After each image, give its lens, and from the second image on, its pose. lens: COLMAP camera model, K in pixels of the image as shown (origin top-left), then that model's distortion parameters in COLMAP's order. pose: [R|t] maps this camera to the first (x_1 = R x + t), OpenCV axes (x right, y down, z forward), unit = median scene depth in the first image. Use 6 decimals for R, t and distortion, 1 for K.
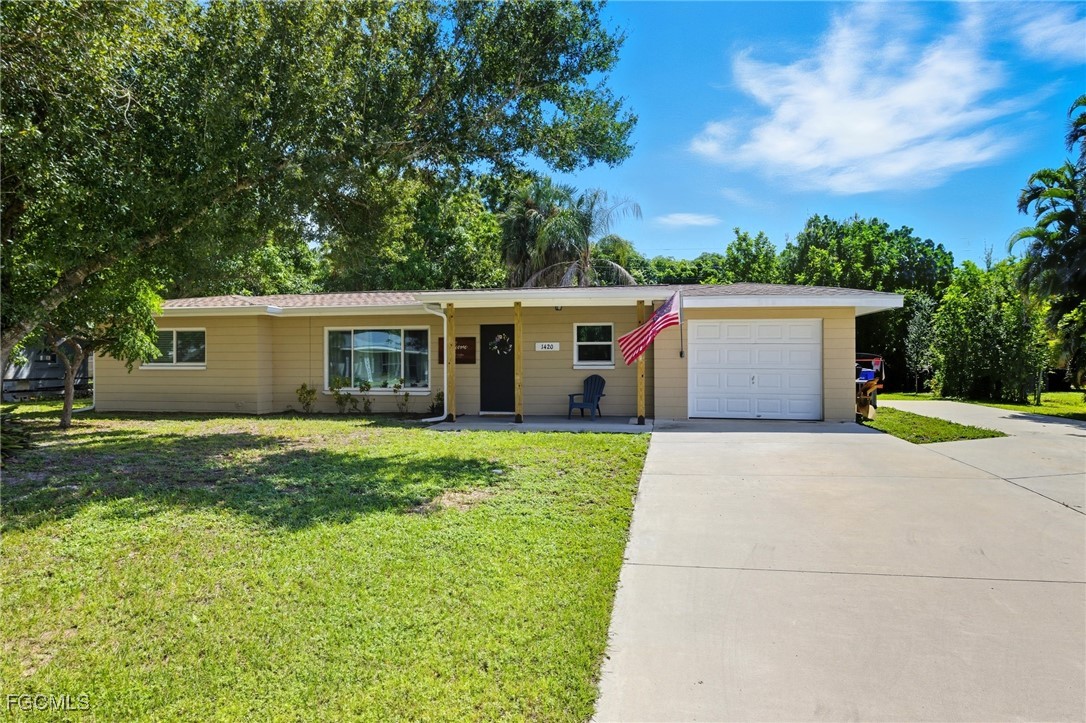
lens RADIAL K [[660.7, 0, 535.9], [0, 660.7, 357.7], [0, 0, 1]] dist [-0.001777, 0.001052]
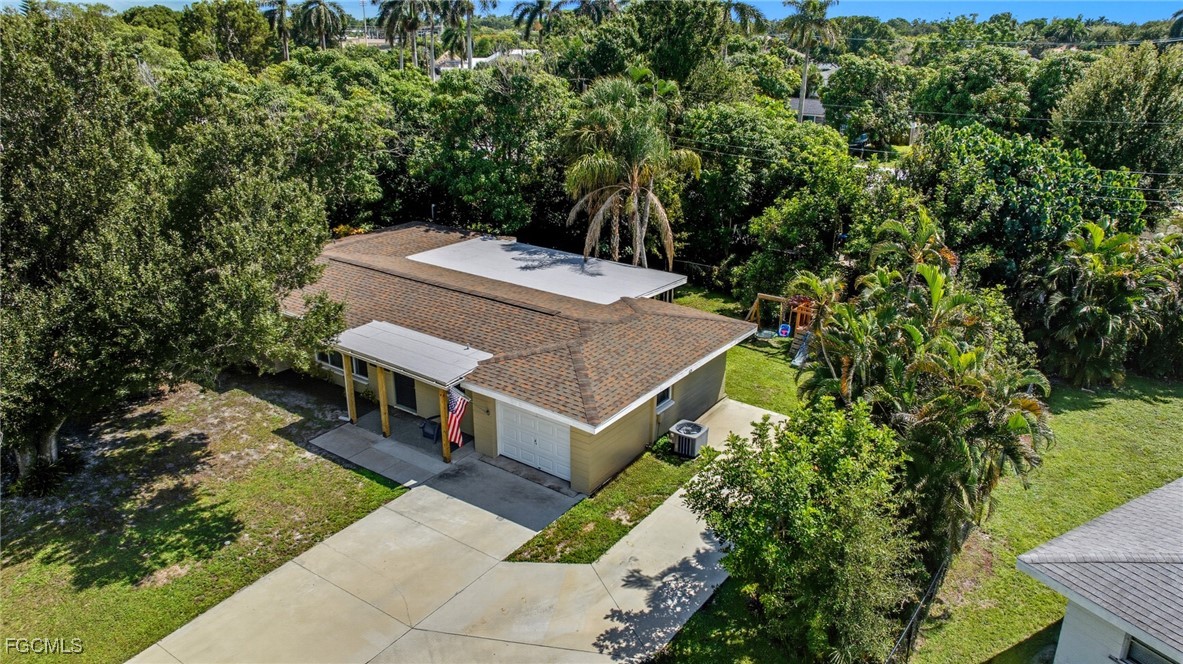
lens RADIAL K [[826.0, 0, 591.5], [0, 826.0, 332.0], [0, 0, 1]] dist [-0.003288, 0.002452]
pose [[0.906726, 0.154134, -0.392543, 0.916635], [-0.003030, 0.933172, 0.359417, -0.663578], [0.421708, -0.324703, 0.846599, -0.210567]]
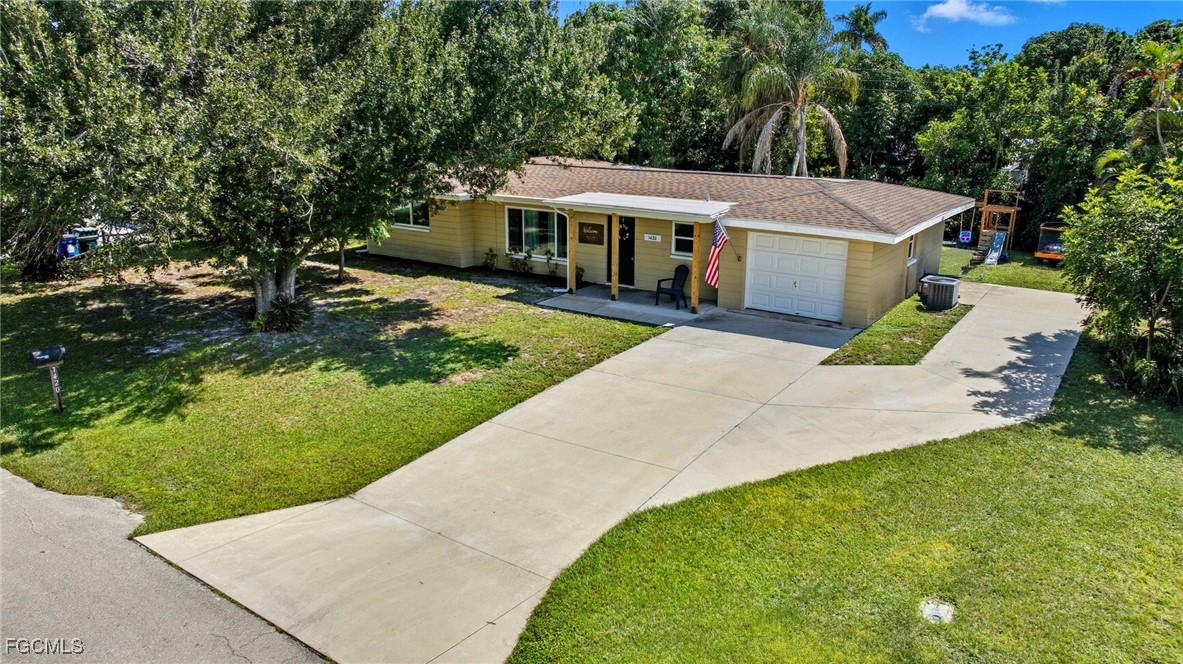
lens RADIAL K [[826.0, 0, 591.5], [0, 826.0, 332.0], [0, 0, 1]] dist [-0.003288, 0.002452]
pose [[0.915791, 0.112389, -0.385610, 0.522070], [-0.002180, 0.961430, 0.275039, -0.268783], [0.401649, -0.251038, 0.880715, -0.457635]]
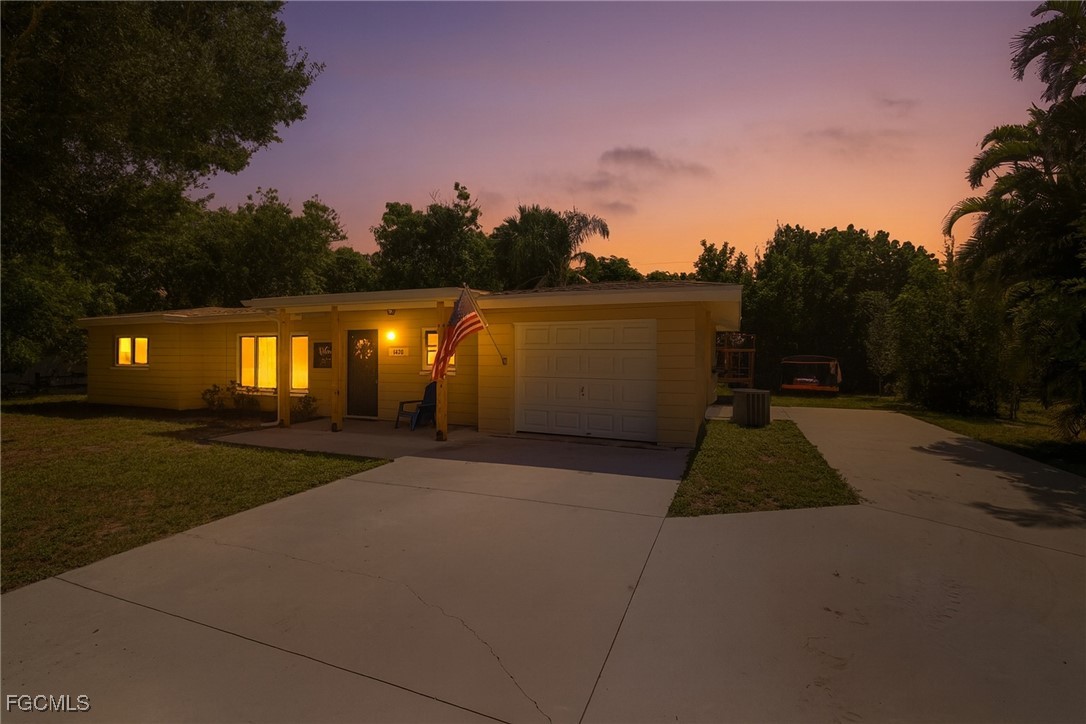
lens RADIAL K [[459.1, 0, 538.3], [0, 459.1, 354.1], [0, 0, 1]] dist [0.003824, 0.000277]
pose [[0.978721, 0.002431, -0.205181, 0.354670], [-0.001830, 0.999993, 0.003116, -0.015451], [0.205188, -0.002674, 0.978719, 0.361778]]
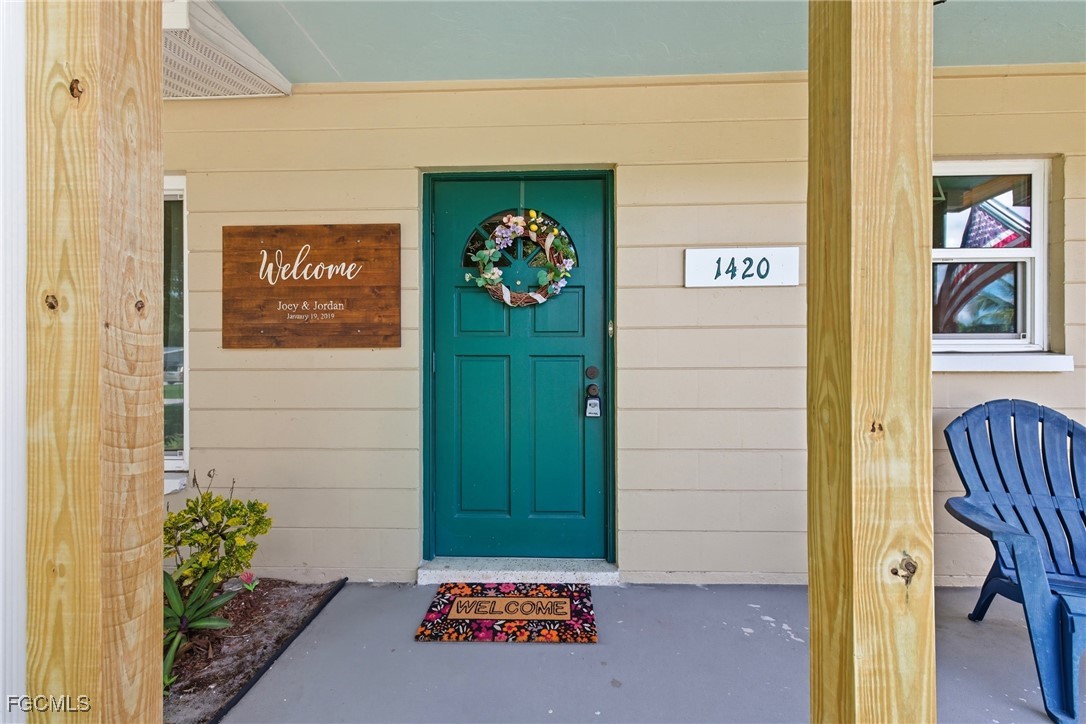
lens RADIAL K [[466.5, 0, 543.0], [0, 466.5, 362.0], [0, 0, 1]] dist [0.015417, 0.000101]
pose [[0.987210, 0.001168, 0.159422, -0.069358], [-0.001528, 0.999997, 0.002132, 0.013660], [-0.159418, -0.002348, 0.987208, 0.840104]]
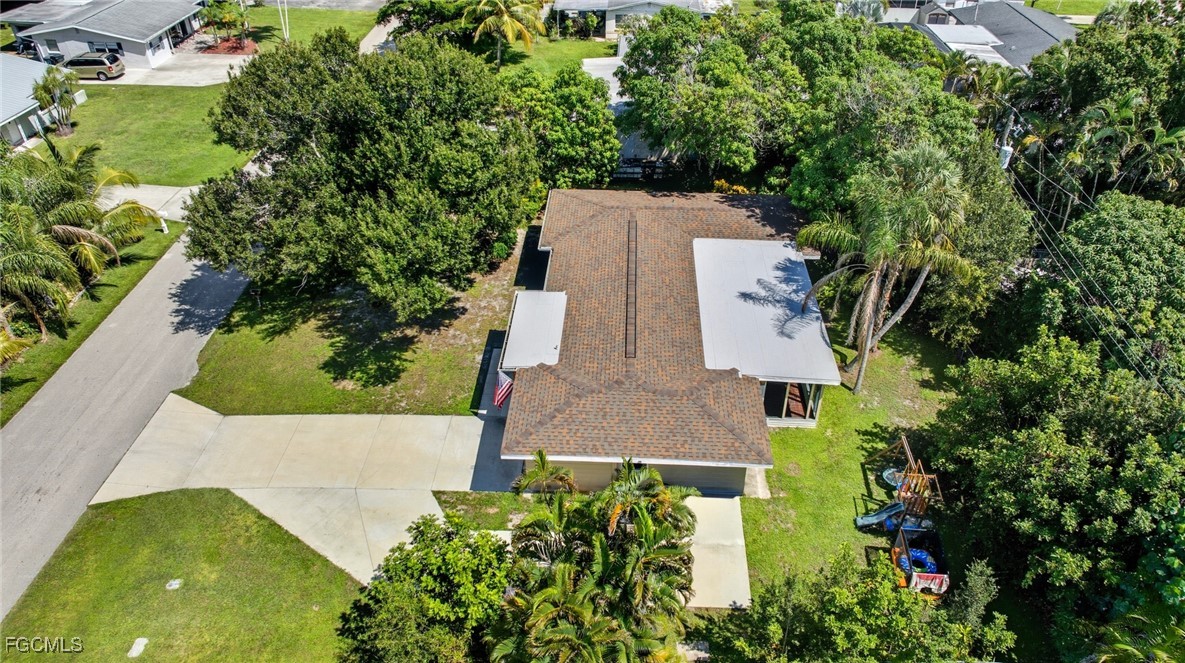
lens RADIAL K [[827.4, 0, 592.5], [0, 827.4, 331.5], [0, 0, 1]] dist [-0.003288, 0.002452]
pose [[0.146905, 0.577410, -0.803129, 1.716663], [0.004806, 0.811512, 0.584316, -1.292911], [0.989139, -0.089698, 0.116440, 0.824624]]
